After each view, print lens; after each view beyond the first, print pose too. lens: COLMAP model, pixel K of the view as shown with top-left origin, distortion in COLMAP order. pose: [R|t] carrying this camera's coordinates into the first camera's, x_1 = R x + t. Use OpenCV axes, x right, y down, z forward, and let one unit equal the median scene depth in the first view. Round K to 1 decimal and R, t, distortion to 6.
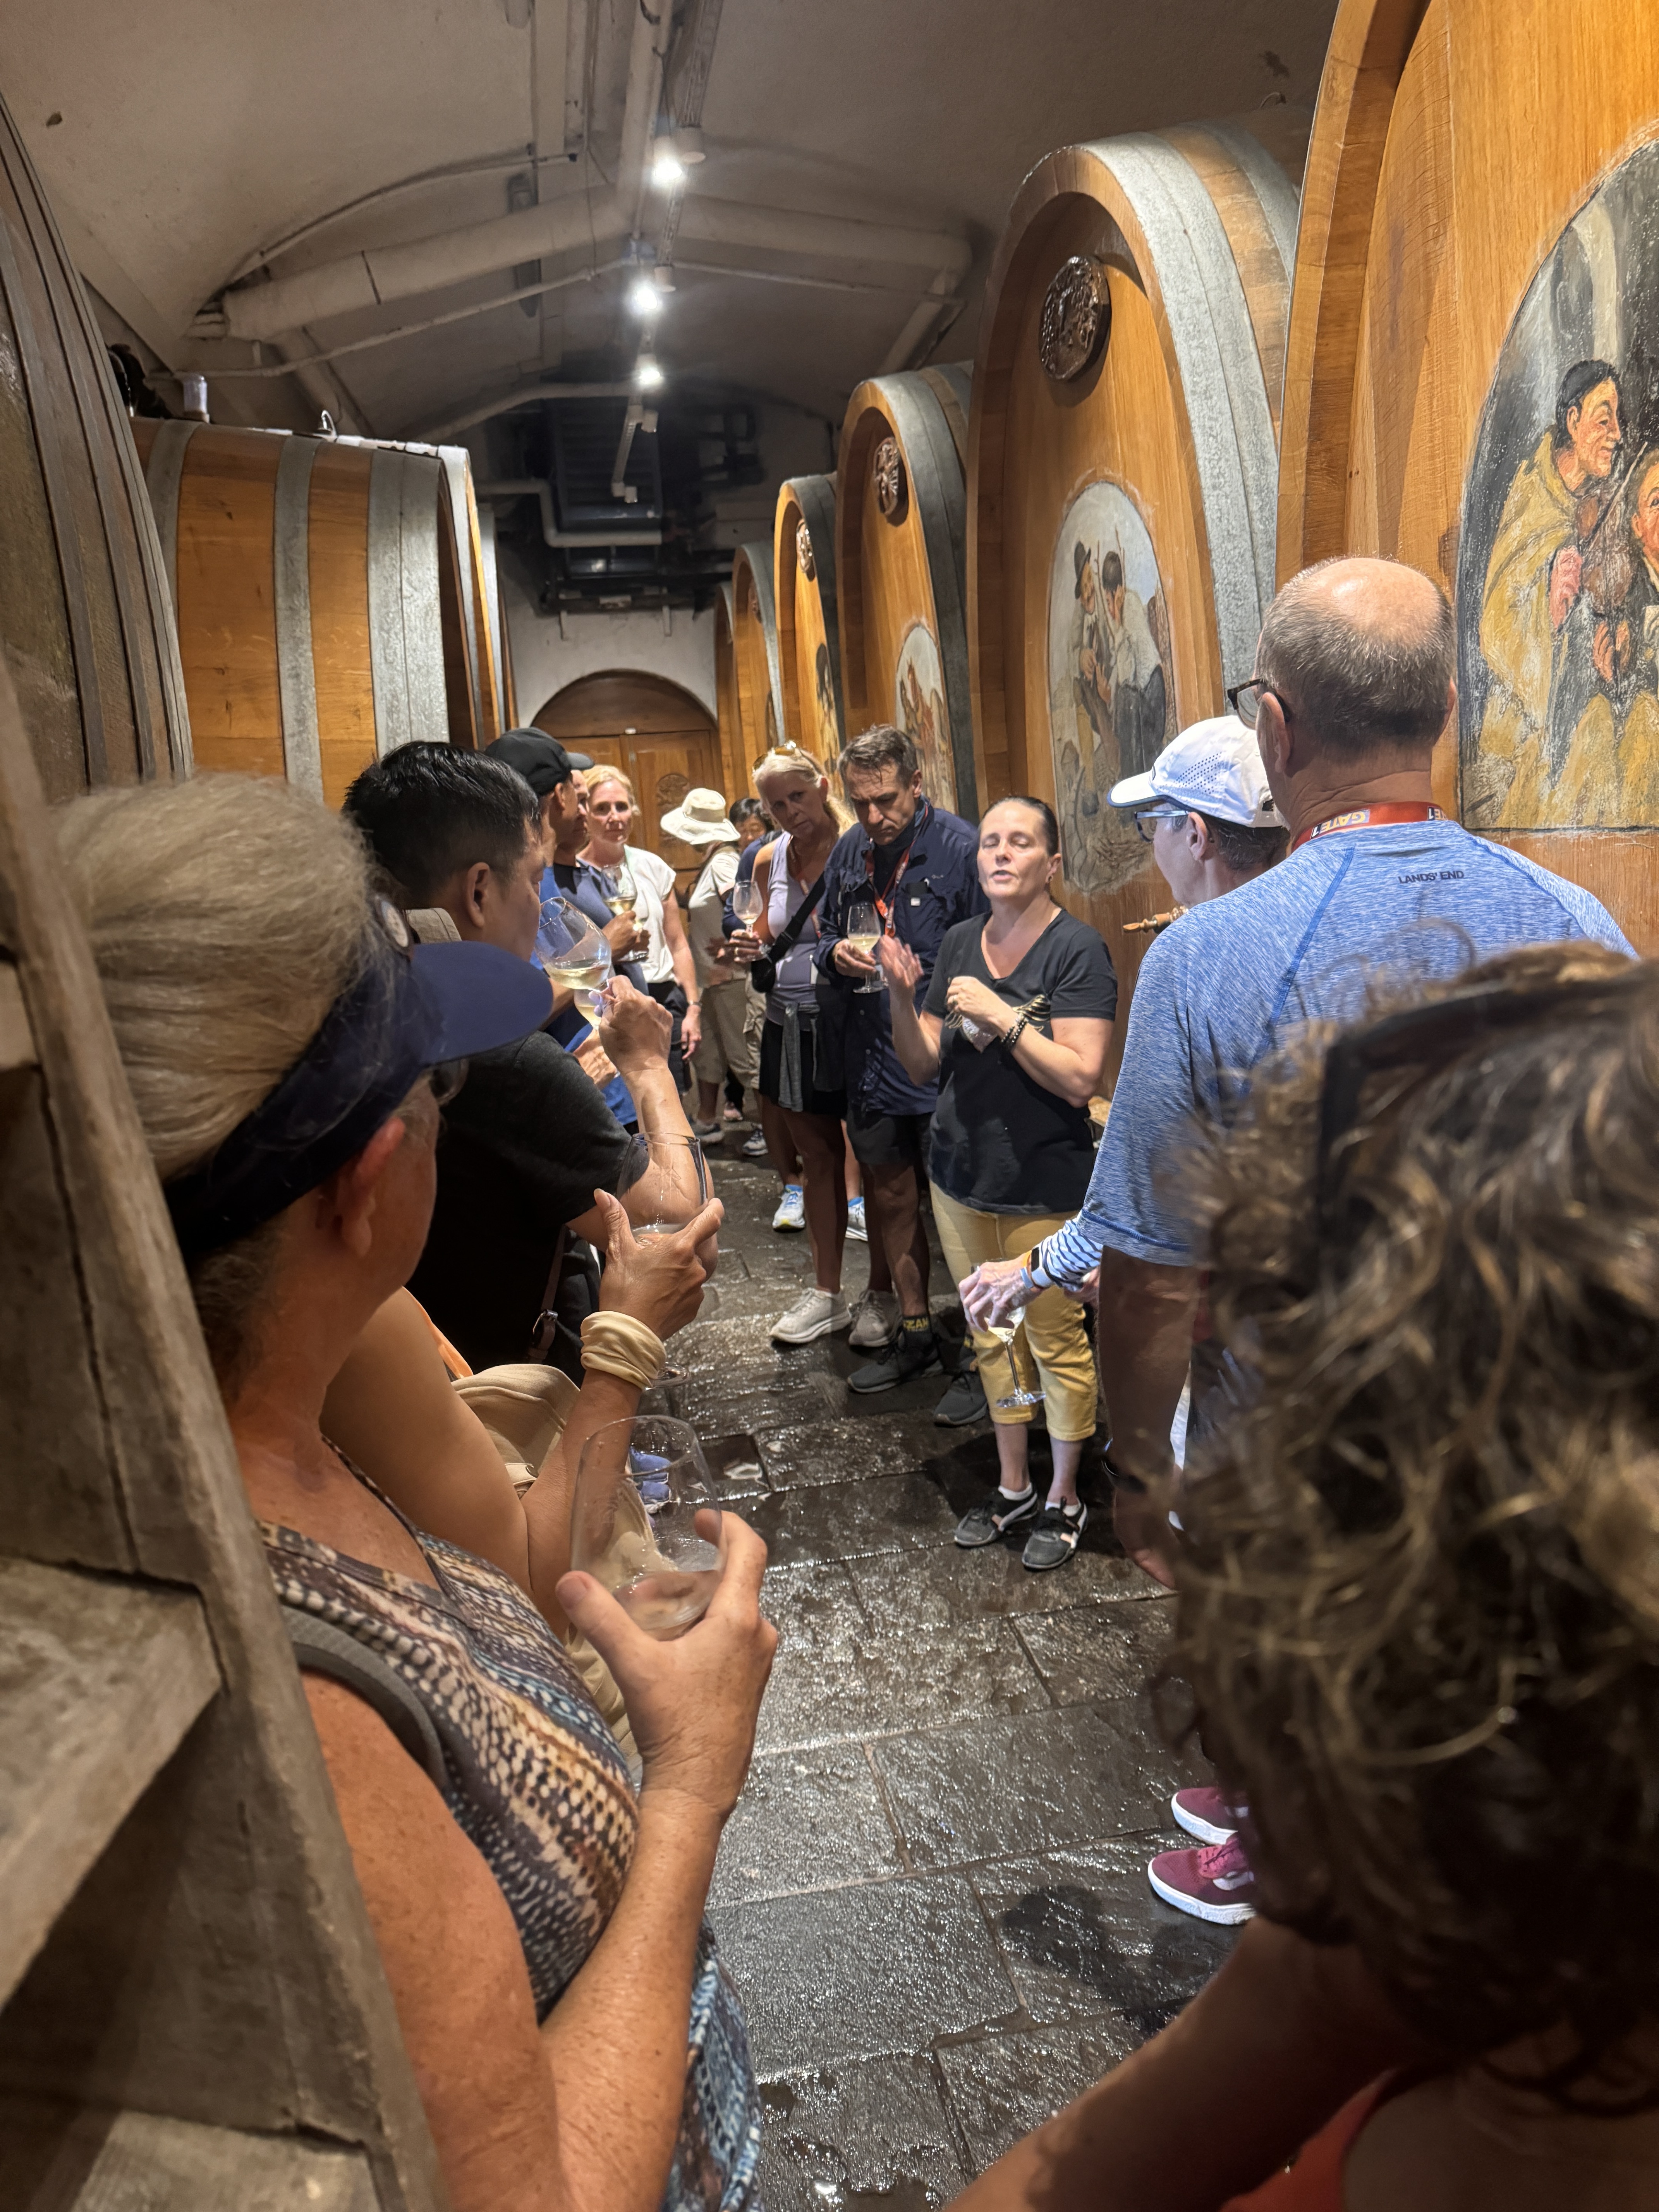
lens RADIAL K [[1562.0, 0, 831.7], [0, 1562.0, 1094.4], [0, 0, 1]] dist [0.044646, -0.000715]
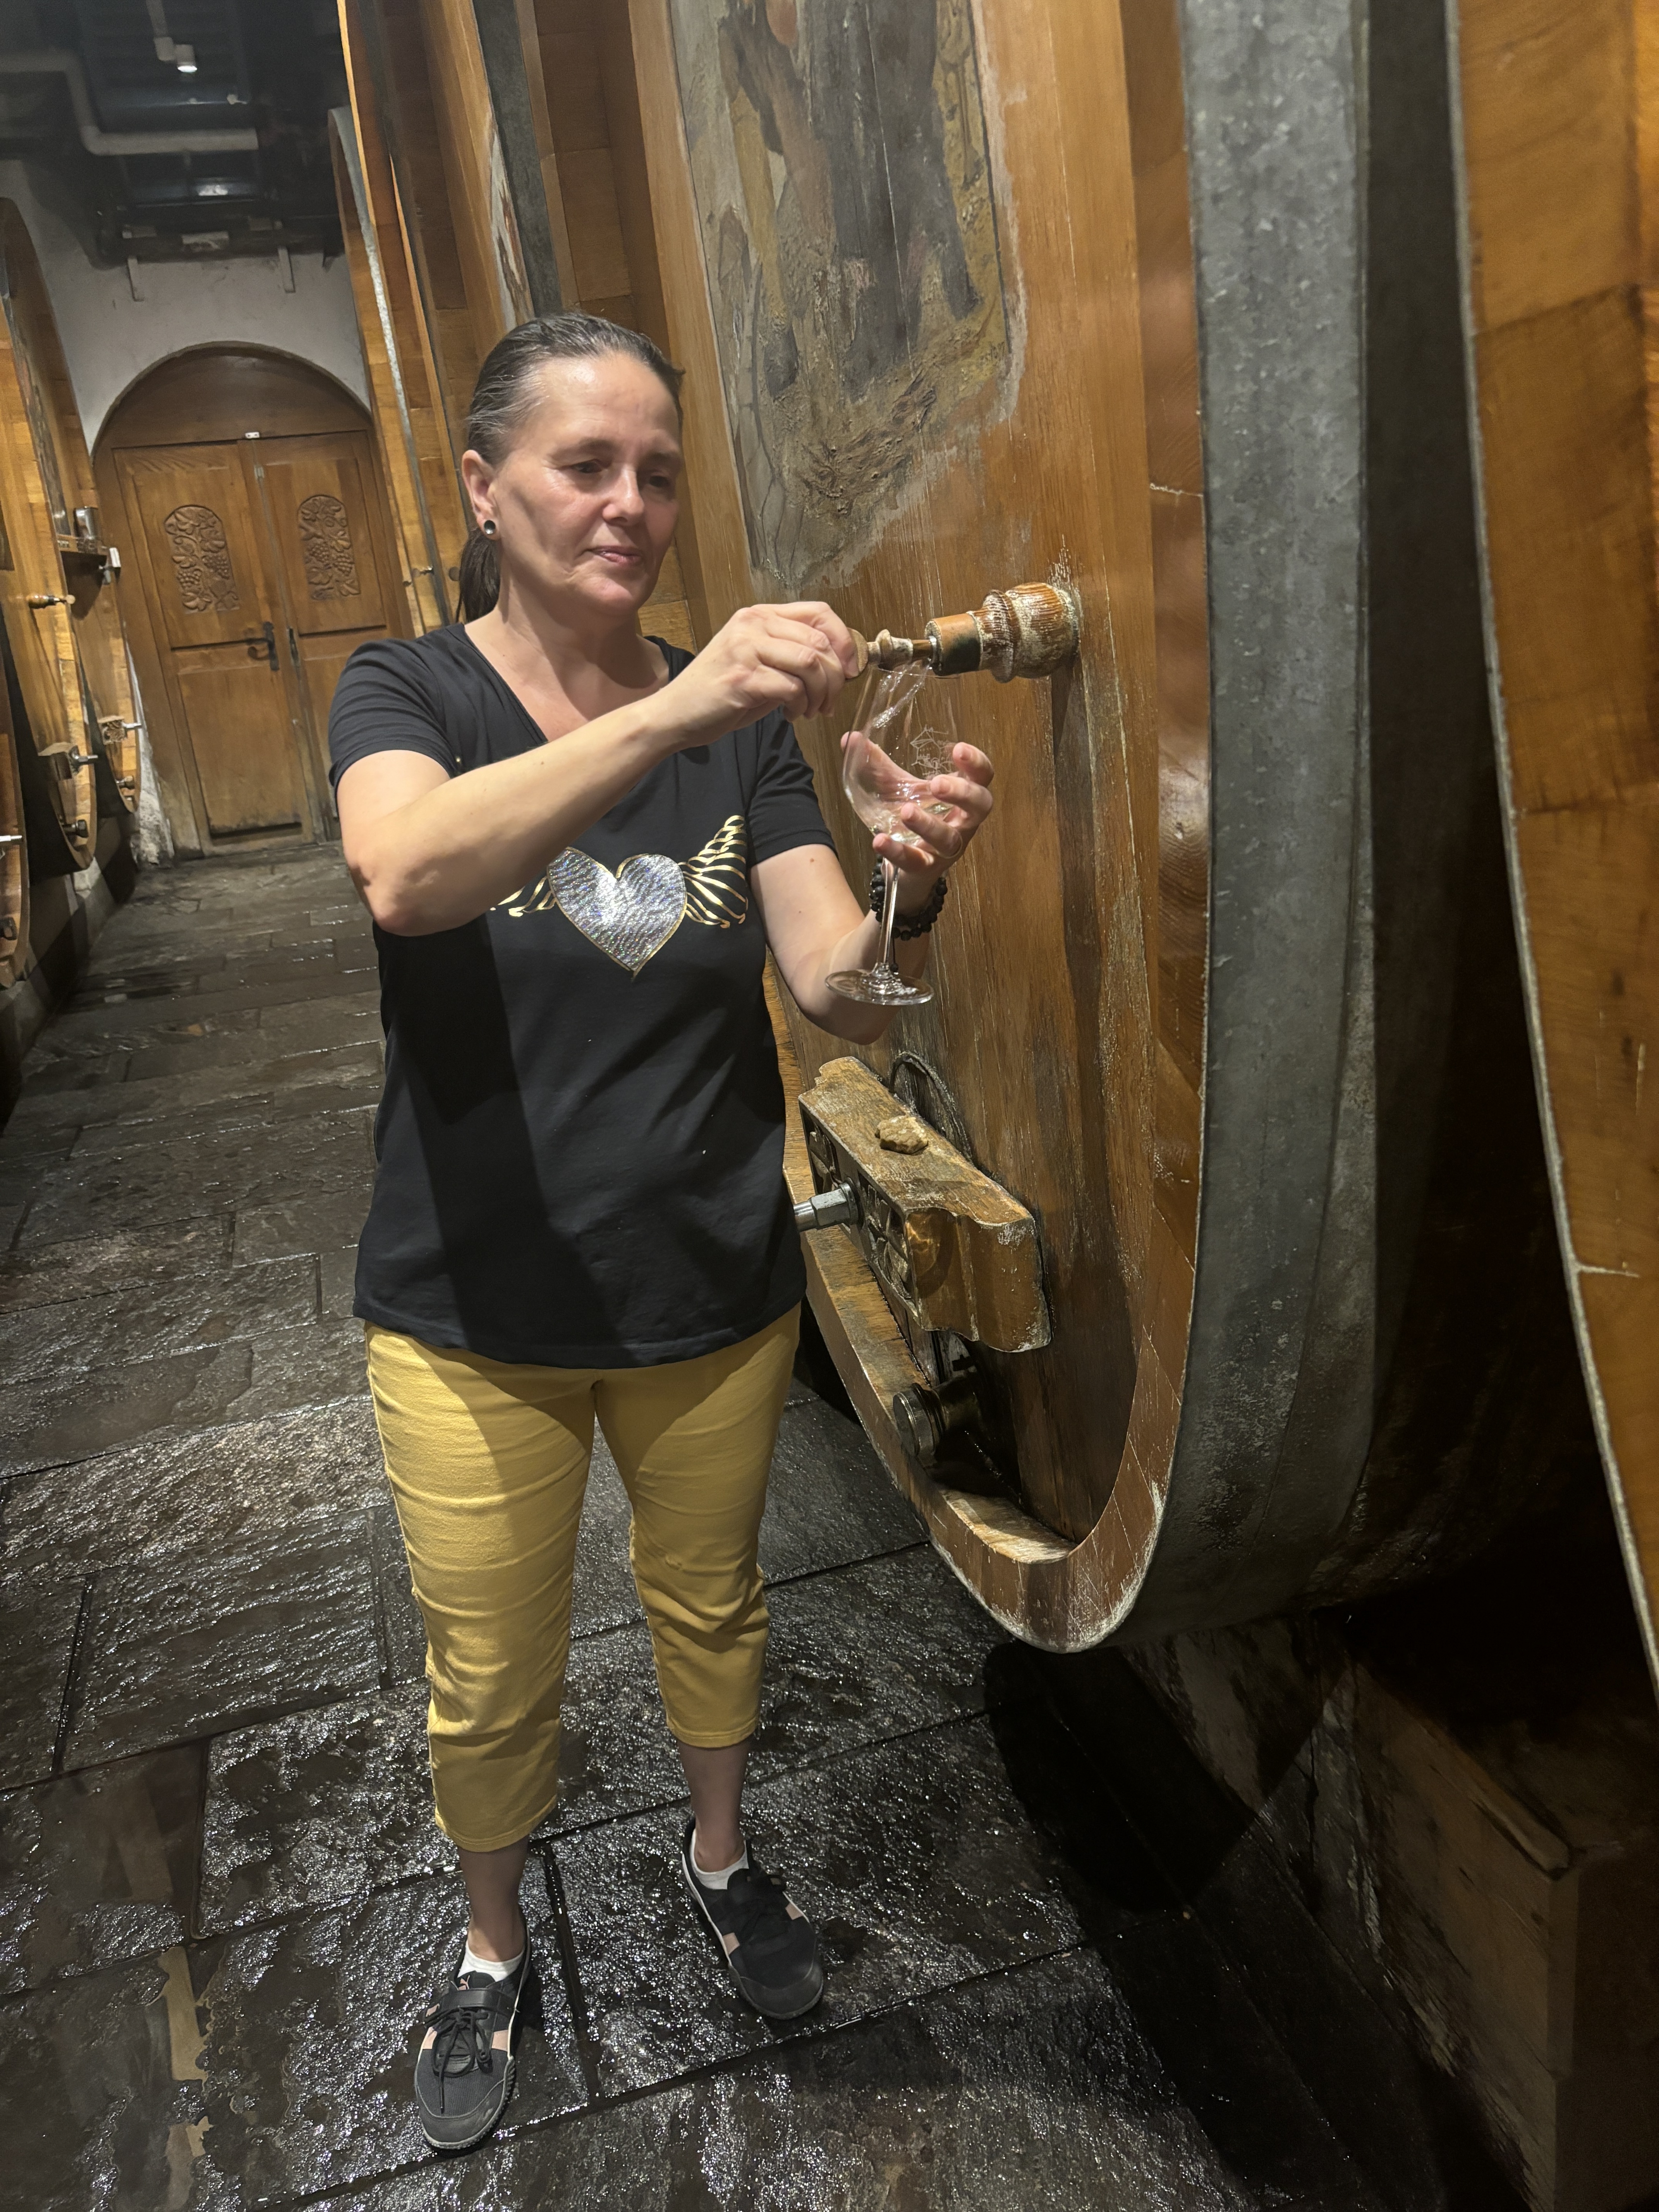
lens RADIAL K [[1662.9, 0, 830.9], [0, 1662.9, 1111.9], [0, 0, 1]] dist [0.043989, -0.048892]
pose [[0.992867, -0.069017, 0.097219, 0.120689], [0.055209, 0.988868, 0.138171, -0.050580], [-0.105673, -0.131818, 0.985625, 0.535912]]
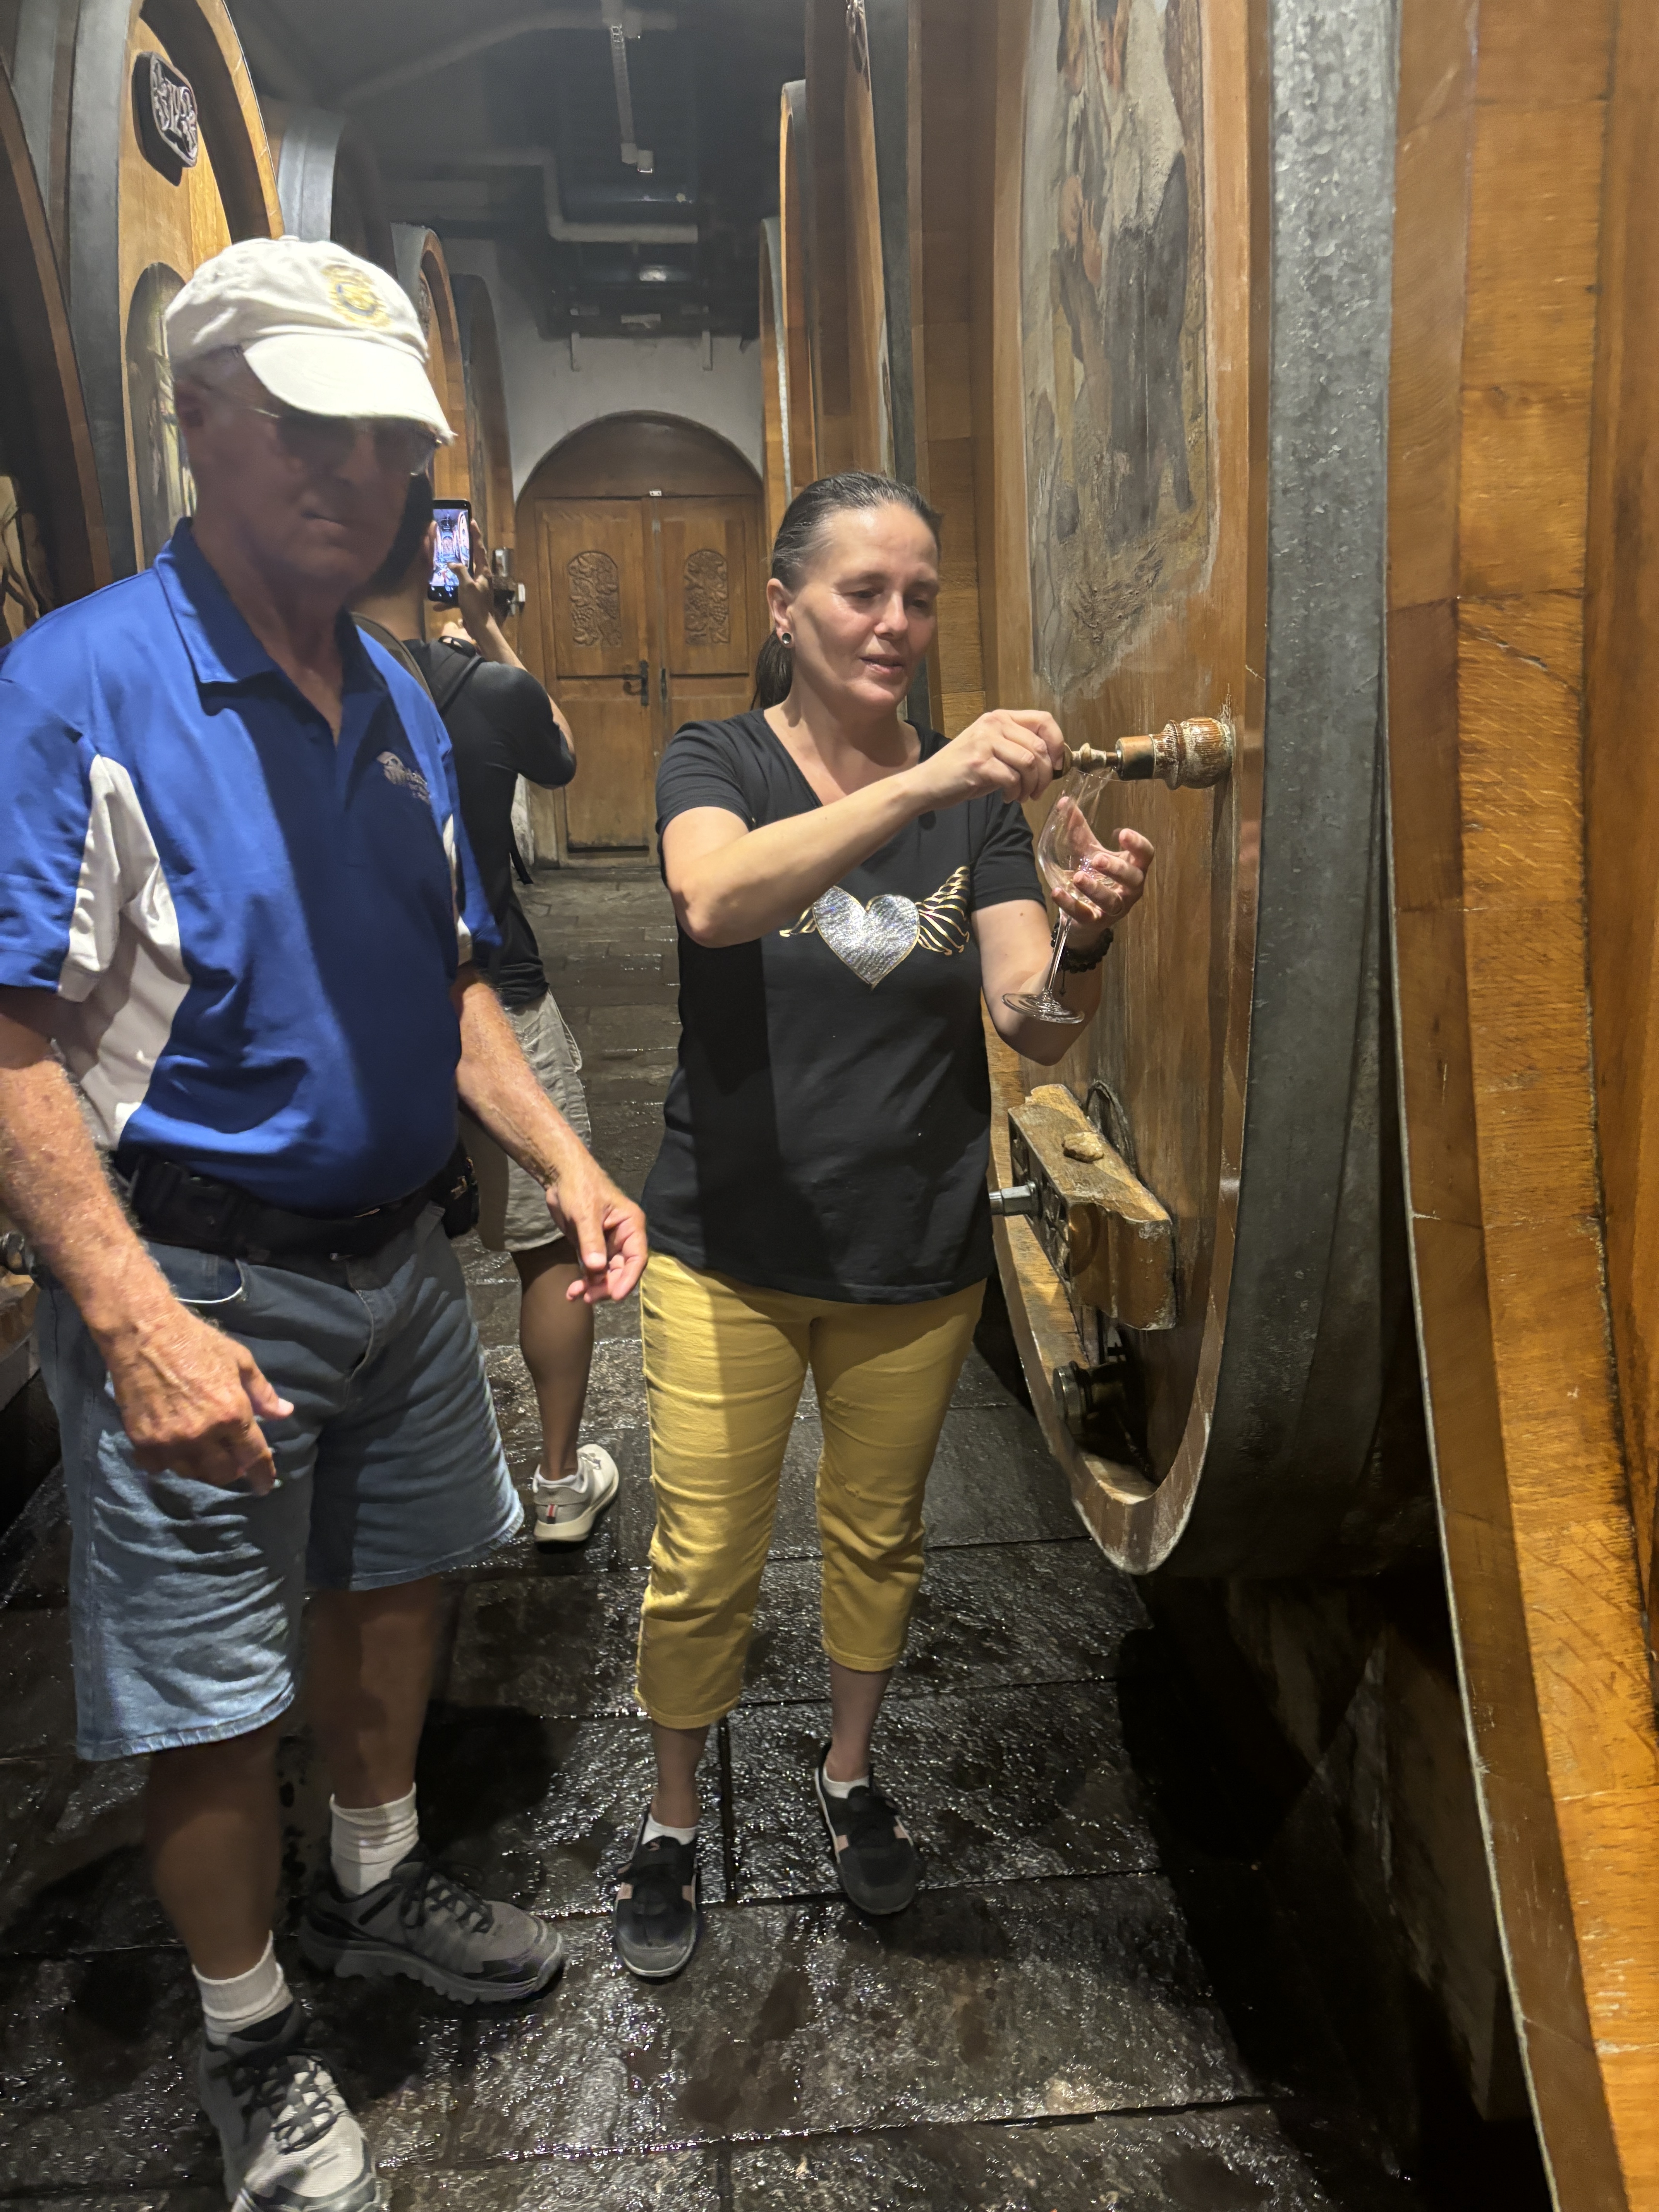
lens RADIAL K [[1662.9, 0, 836.8], [0, 1662.9, 1104.7], [0, 0, 1]] dist [0.043989, -0.048892]
pose [[0.995018, 0.066658, -0.074134, 0.141926], [-0.059188, 0.993349, 0.098767, -0.043927], [0.080224, -0.093887, 0.992345, 0.432367]]
